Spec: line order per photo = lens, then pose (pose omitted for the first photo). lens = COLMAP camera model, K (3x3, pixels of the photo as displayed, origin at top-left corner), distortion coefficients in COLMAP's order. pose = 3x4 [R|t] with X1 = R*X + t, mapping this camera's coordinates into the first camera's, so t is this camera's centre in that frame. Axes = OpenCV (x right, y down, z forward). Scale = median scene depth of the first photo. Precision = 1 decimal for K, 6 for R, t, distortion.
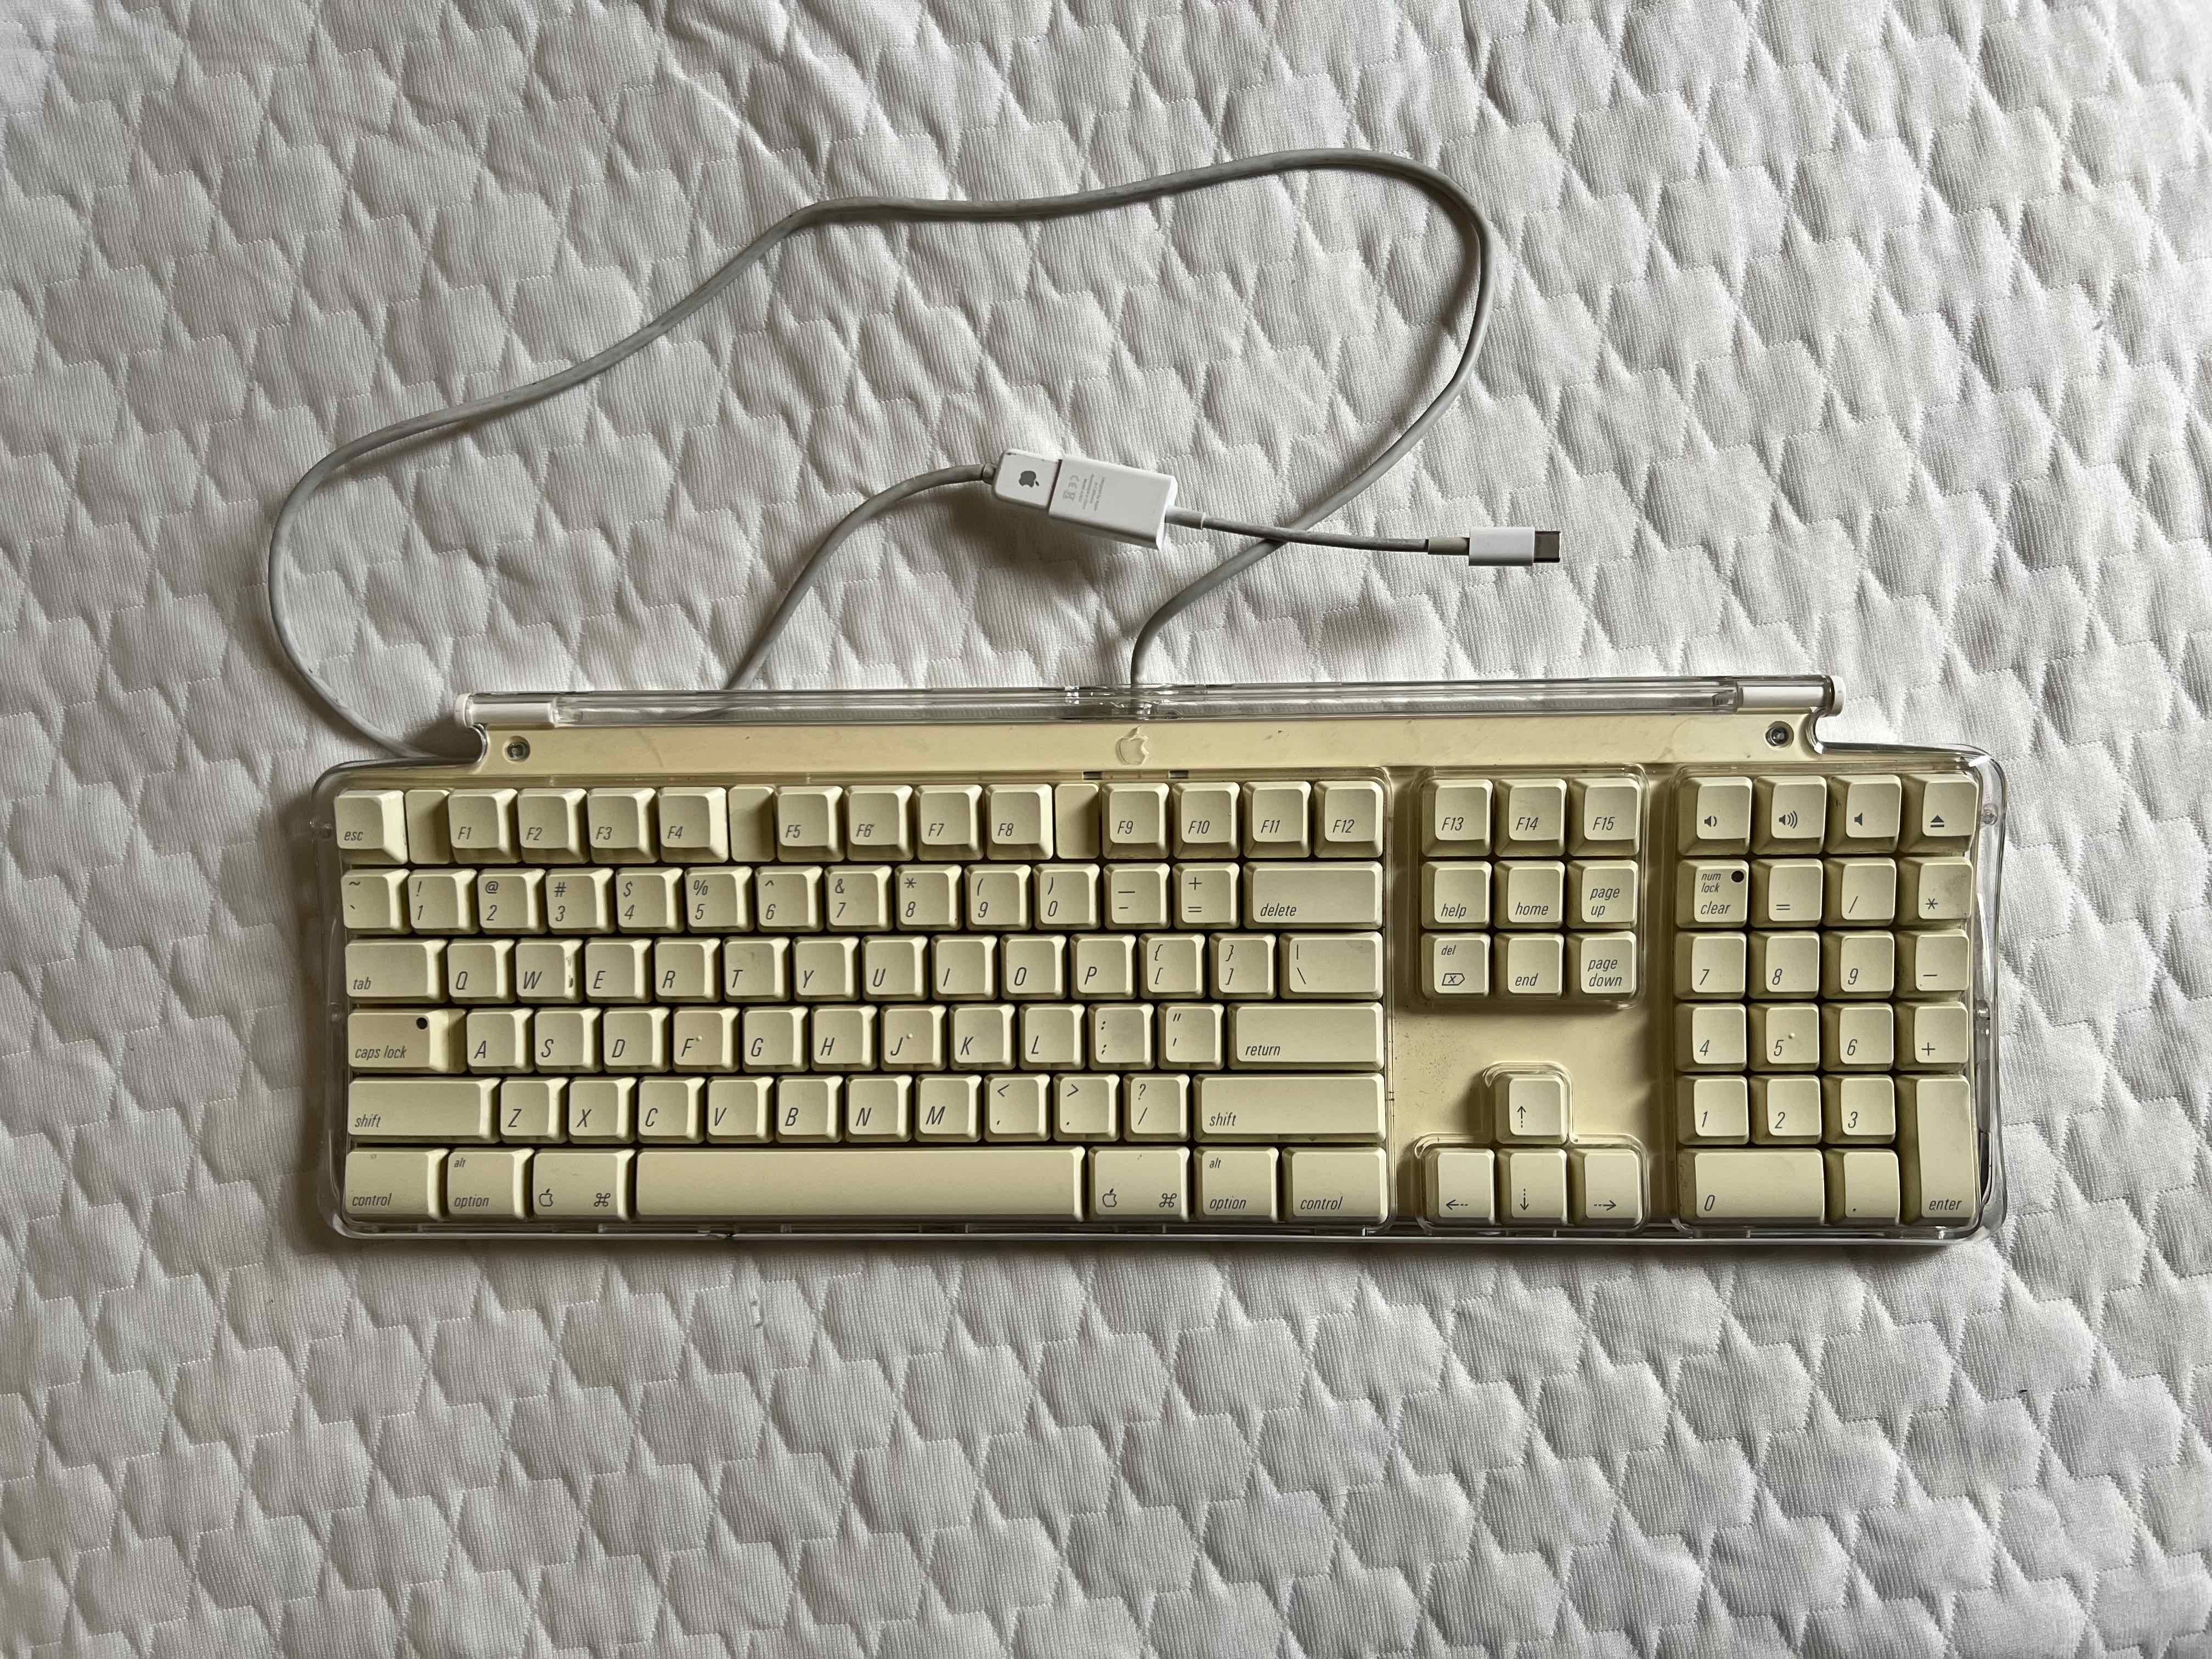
lens RADIAL K [[1681.7, 0, 1114.3], [0, 1681.7, 825.2], [0, 0, 1]] dist [-0.009338, -0.002899]
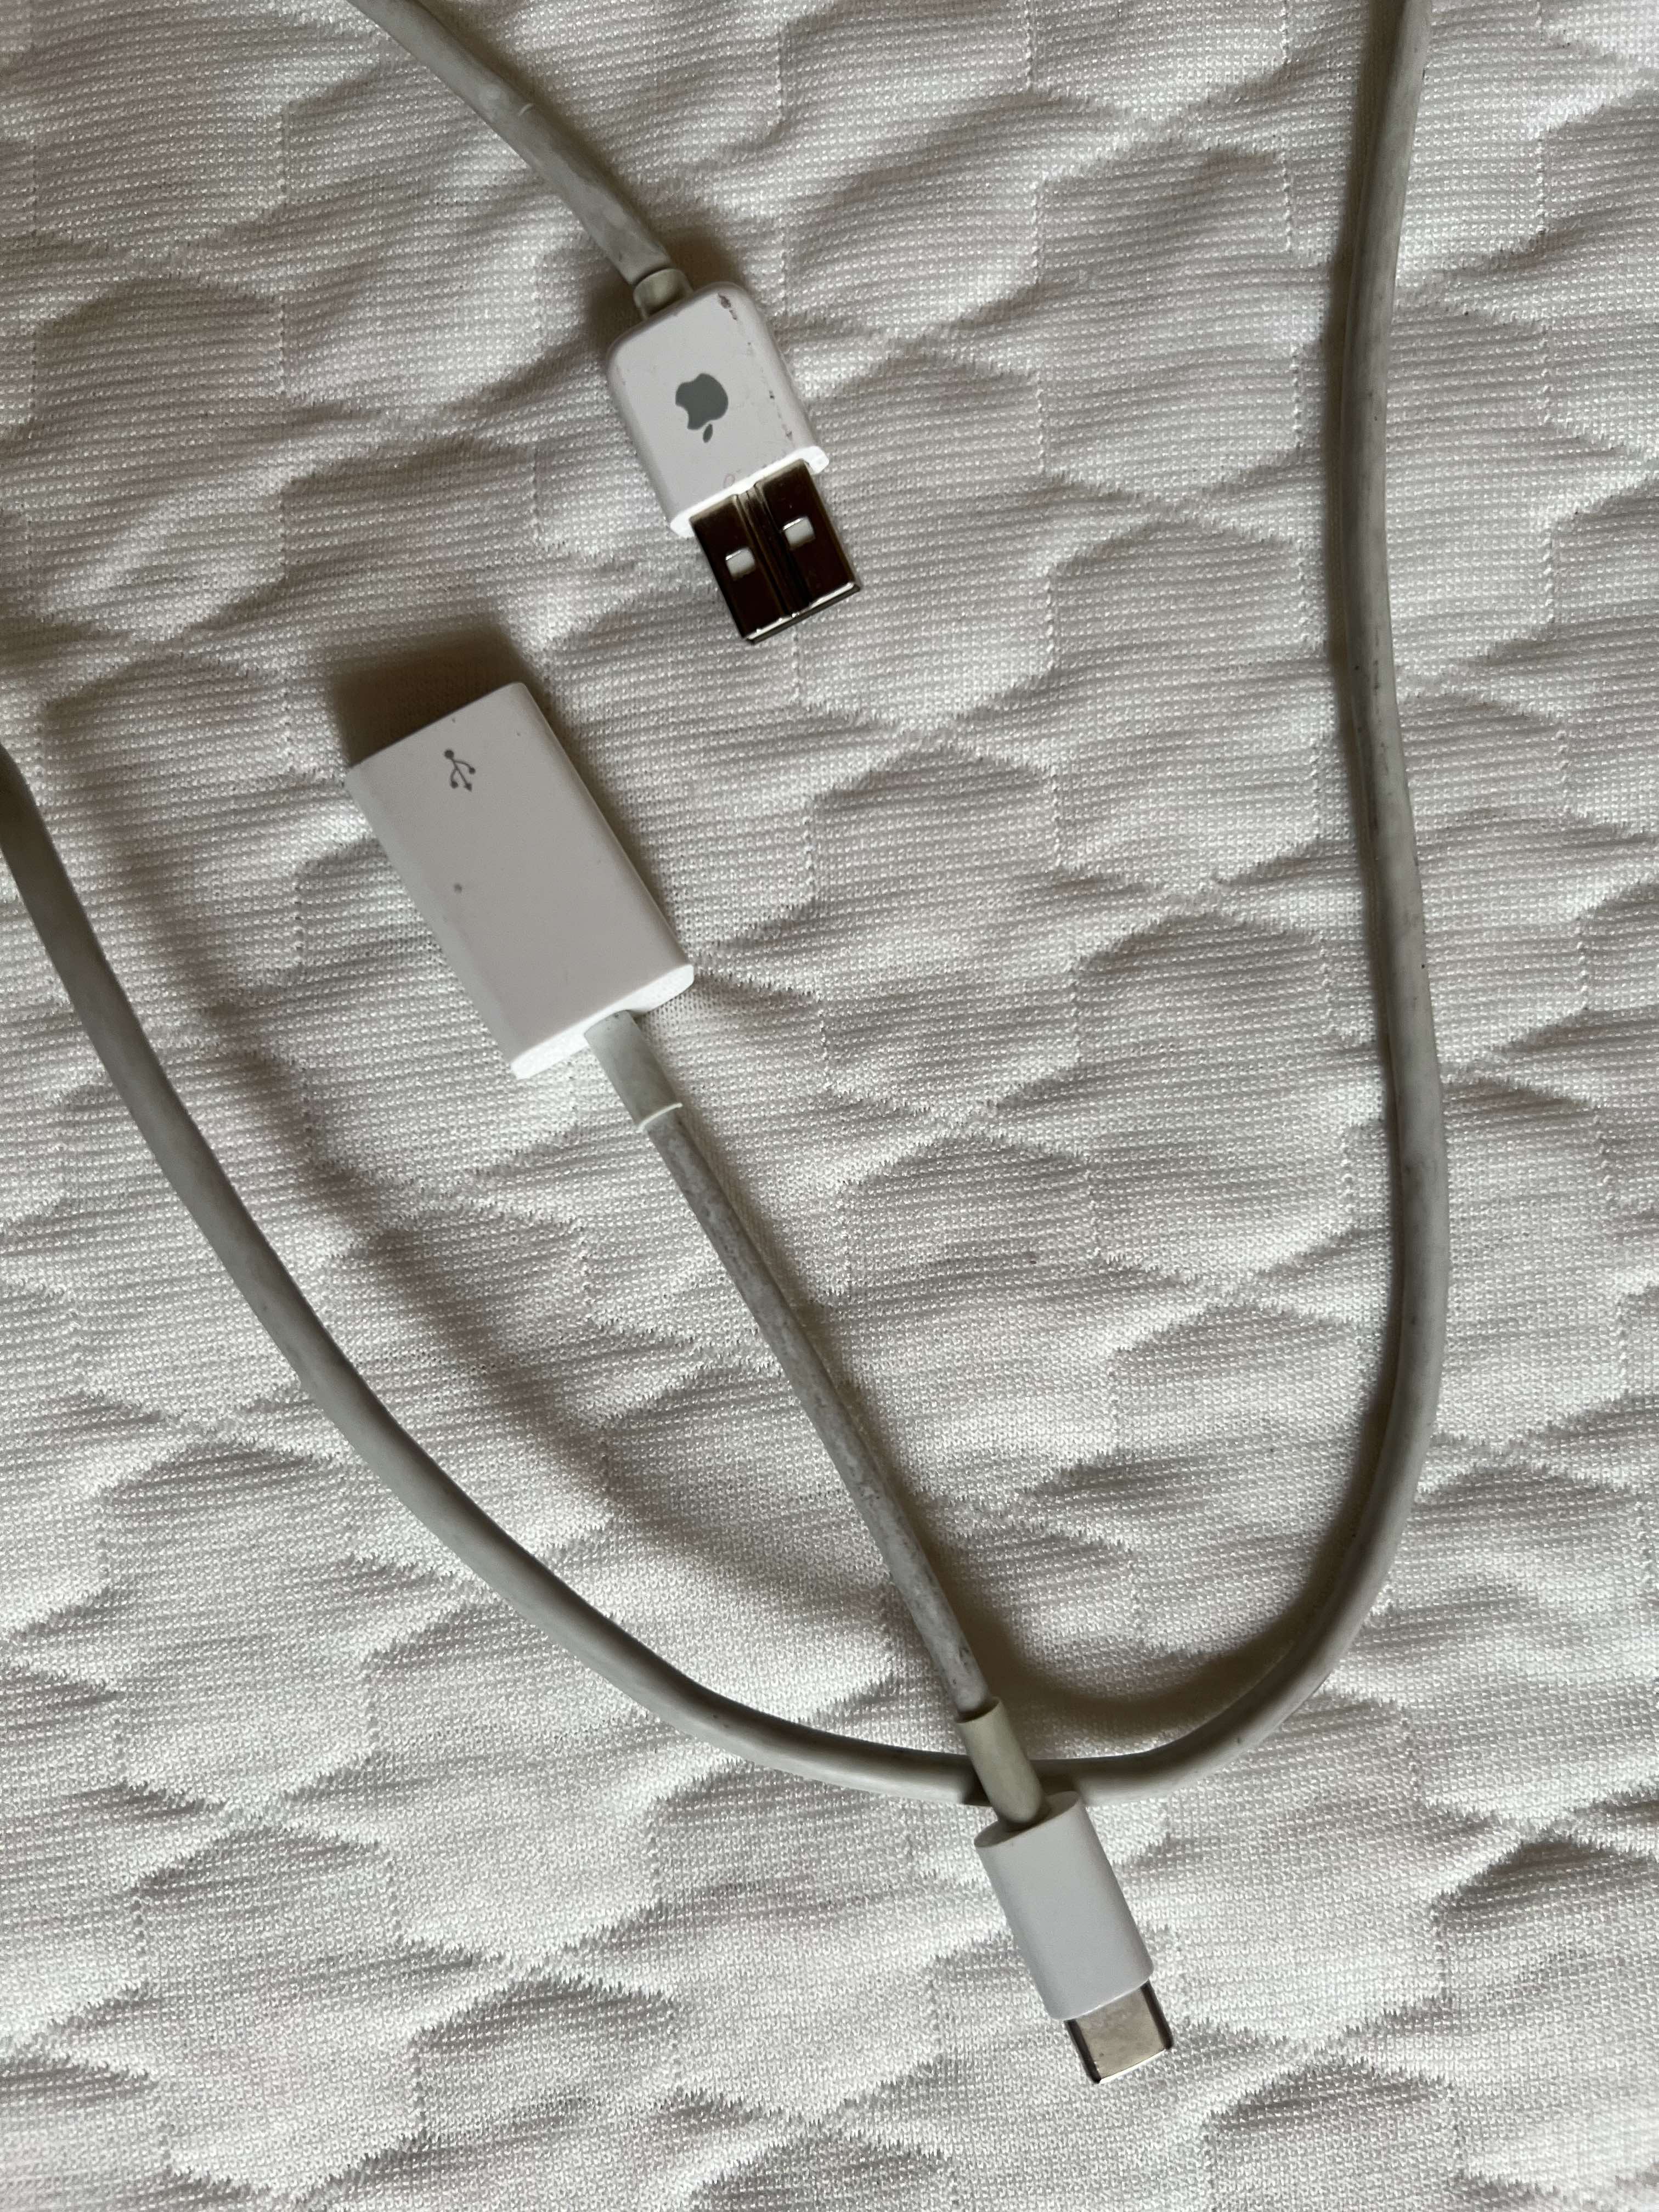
lens RADIAL K [[1681.7, 0, 831.6], [0, 1681.7, 1116.0], [0, 0, 1]] dist [-0.009338, -0.002899]
pose [[-0.090716, 0.991252, 0.095862, 0.049093], [-0.907332, -0.042587, -0.418252, -0.143220], [-0.410511, -0.124921, 0.903258, 0.722665]]
